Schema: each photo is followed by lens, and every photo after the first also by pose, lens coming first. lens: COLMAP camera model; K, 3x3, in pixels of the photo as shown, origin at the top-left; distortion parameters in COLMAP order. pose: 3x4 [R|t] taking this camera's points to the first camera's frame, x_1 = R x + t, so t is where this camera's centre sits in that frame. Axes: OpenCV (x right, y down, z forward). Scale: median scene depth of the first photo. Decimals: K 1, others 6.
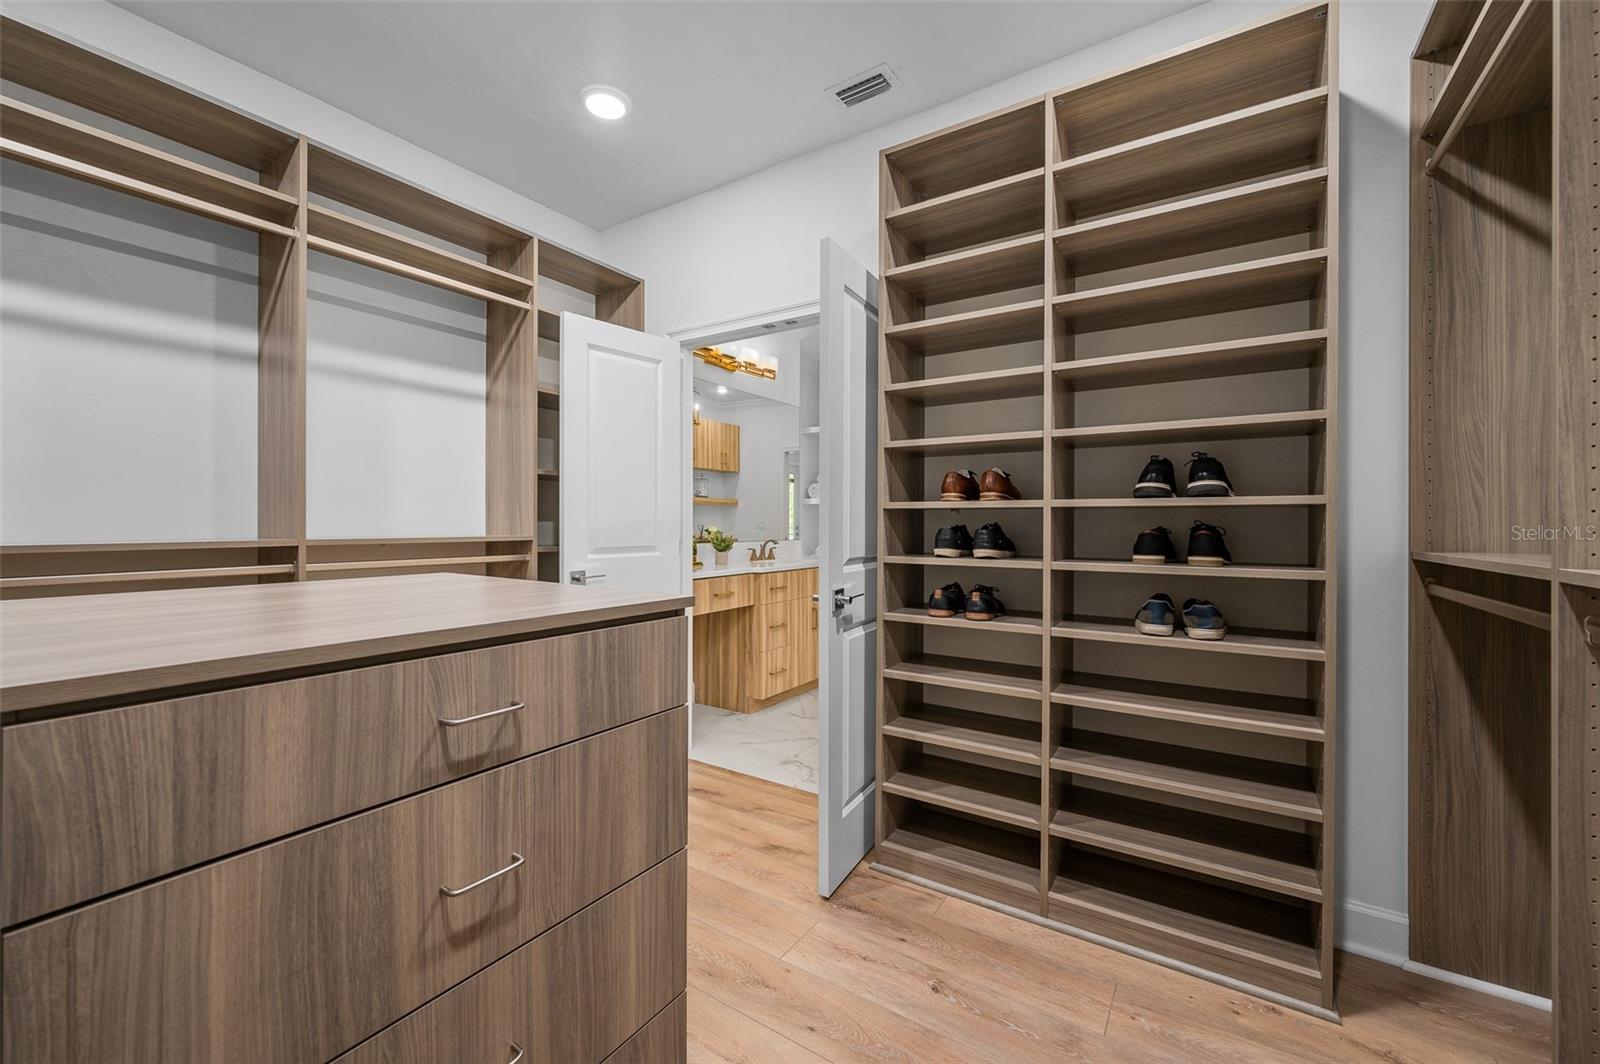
lens RADIAL K [[636.8, 0, 799.4], [0, 636.8, 521.8], [0, 0, 1]] dist [-0.001355, 0.000770]
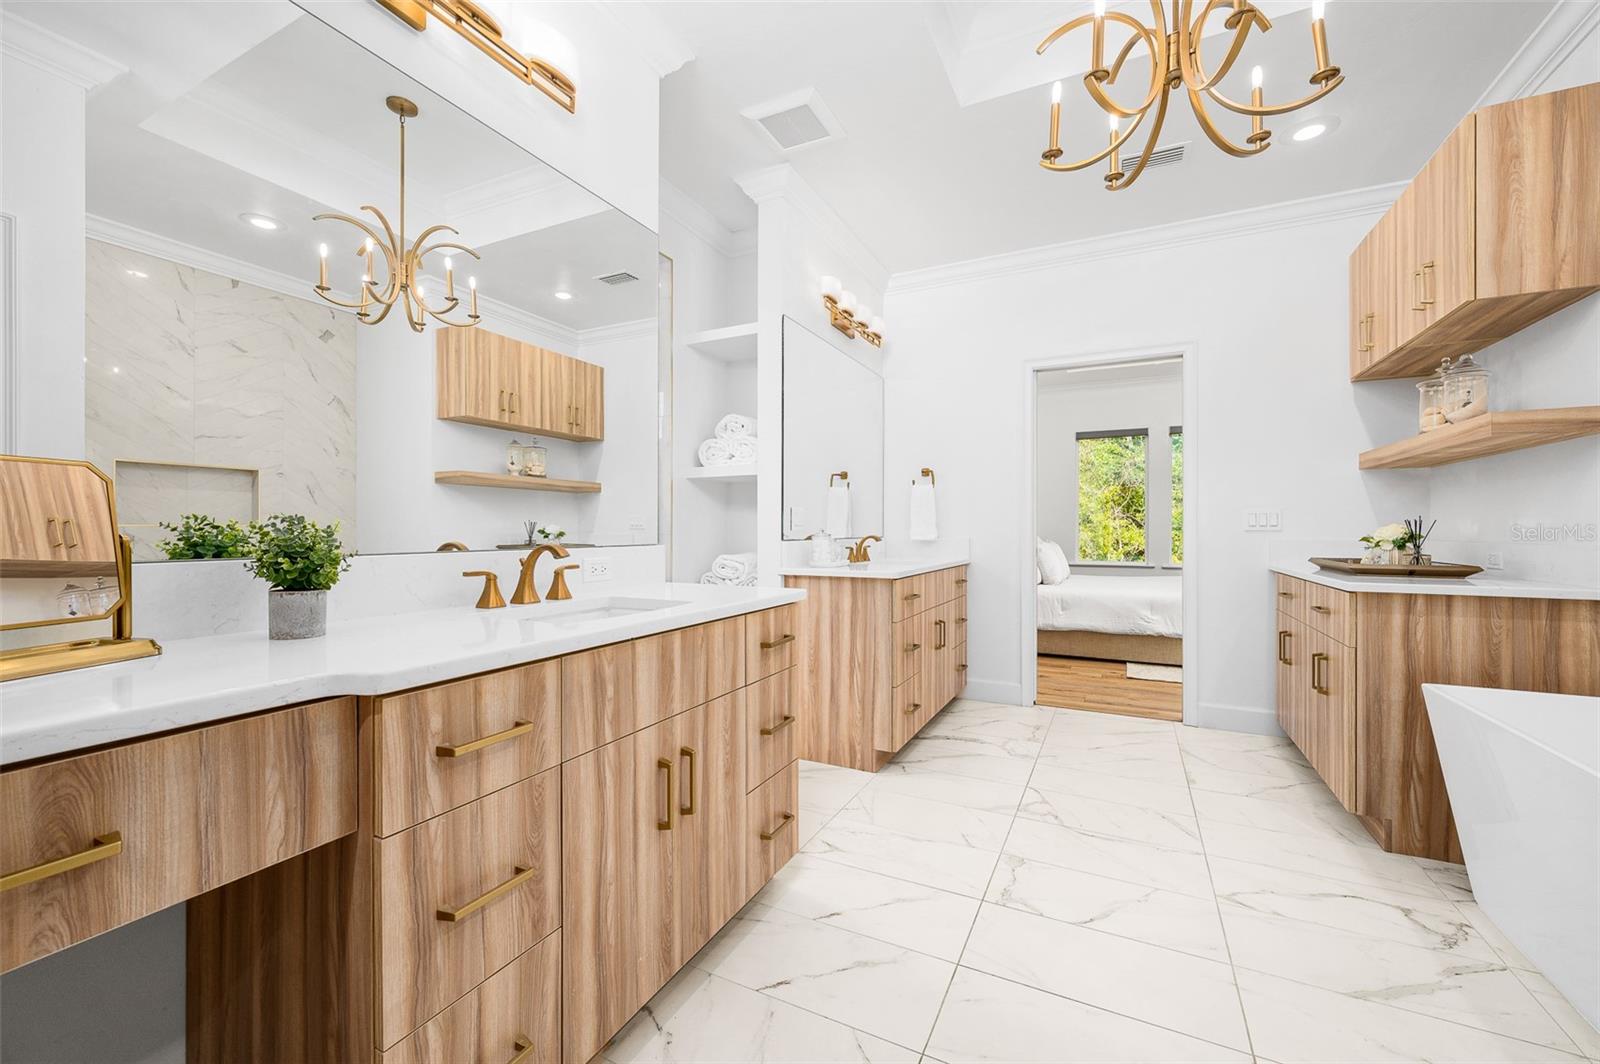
lens RADIAL K [[636.8, 0, 804.1], [0, 636.8, 532.0], [0, 0, 1]] dist [-0.001355, 0.000770]
pose [[0.992836, -0.005329, 0.119366, 0.052660], [0.004473, 0.999962, 0.007440, 0.018937], [-0.119401, -0.006853, 0.992822, 0.641422]]
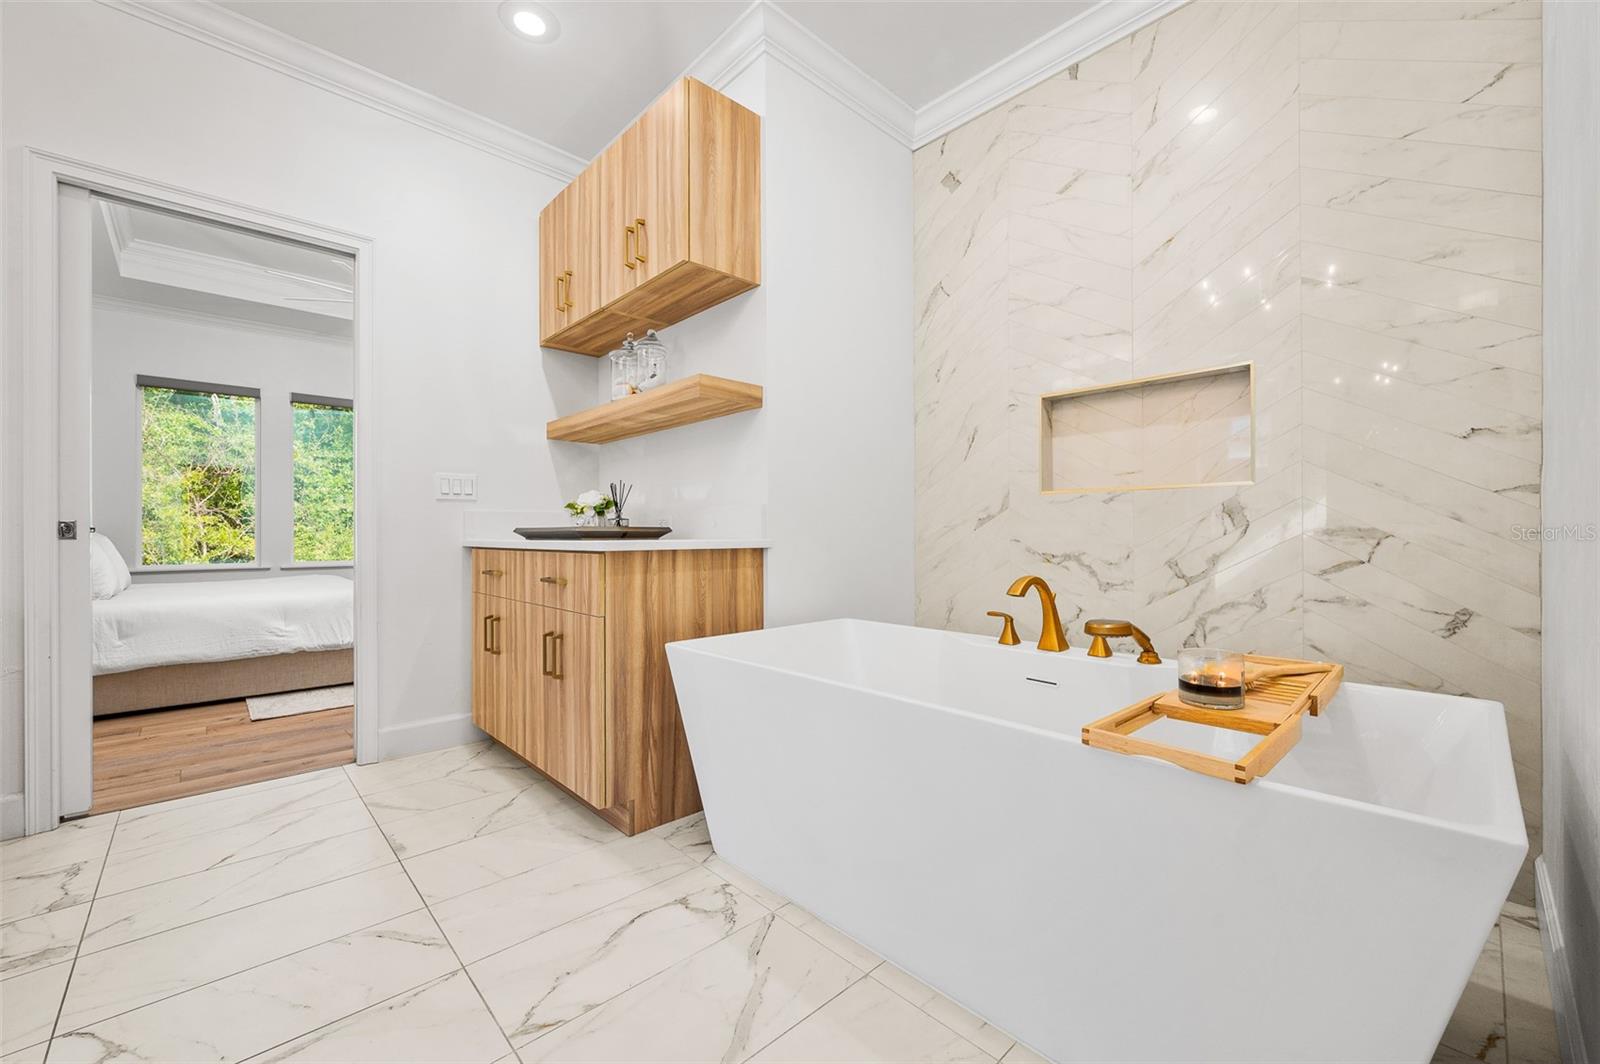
lens RADIAL K [[636.8, 0, 801.0], [0, 636.8, 531.4], [0, 0, 1]] dist [-0.001355, 0.000770]
pose [[0.226282, -0.003350, 0.974056, 0.144320], [0.003588, 0.999990, 0.002606, 0.054669], [-0.974055, 0.002906, 0.226292, 0.845740]]
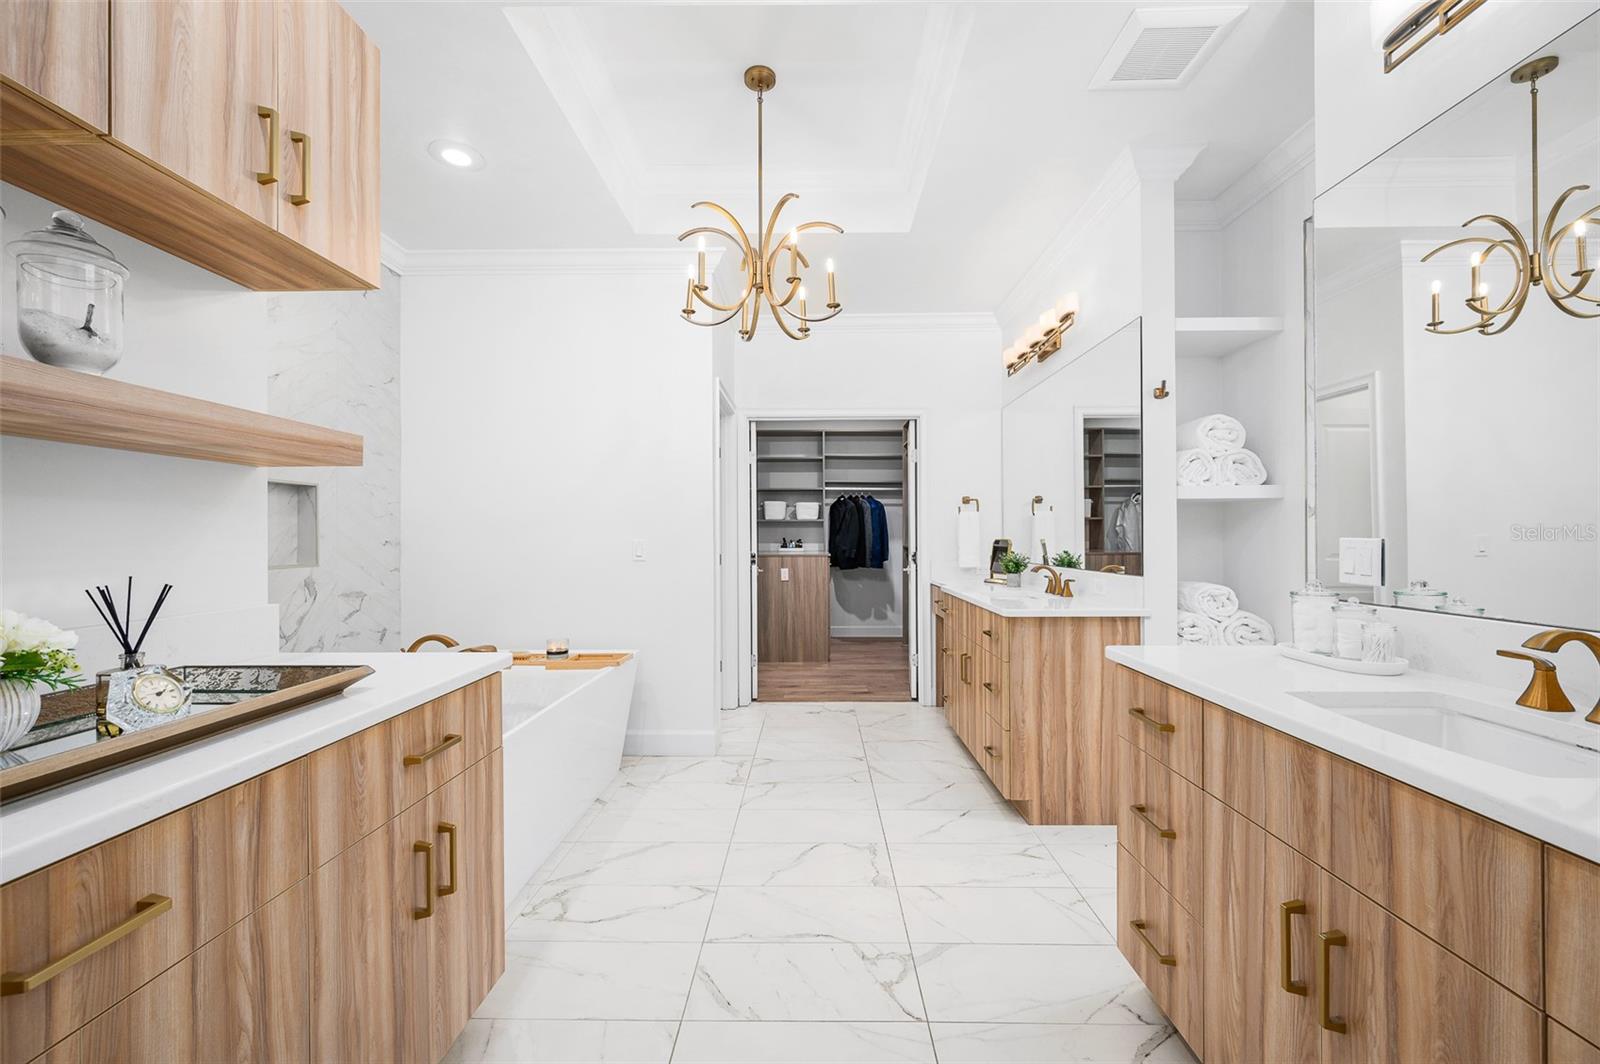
lens RADIAL K [[636.8, 0, 807.1], [0, 636.8, 536.5], [0, 0, 1]] dist [-0.001355, 0.000770]
pose [[-0.841649, -0.000668, -0.540024, 0.565983], [0.001752, 0.999991, -0.003967, -0.002229], [0.540022, -0.004285, -0.841640, 1.455747]]
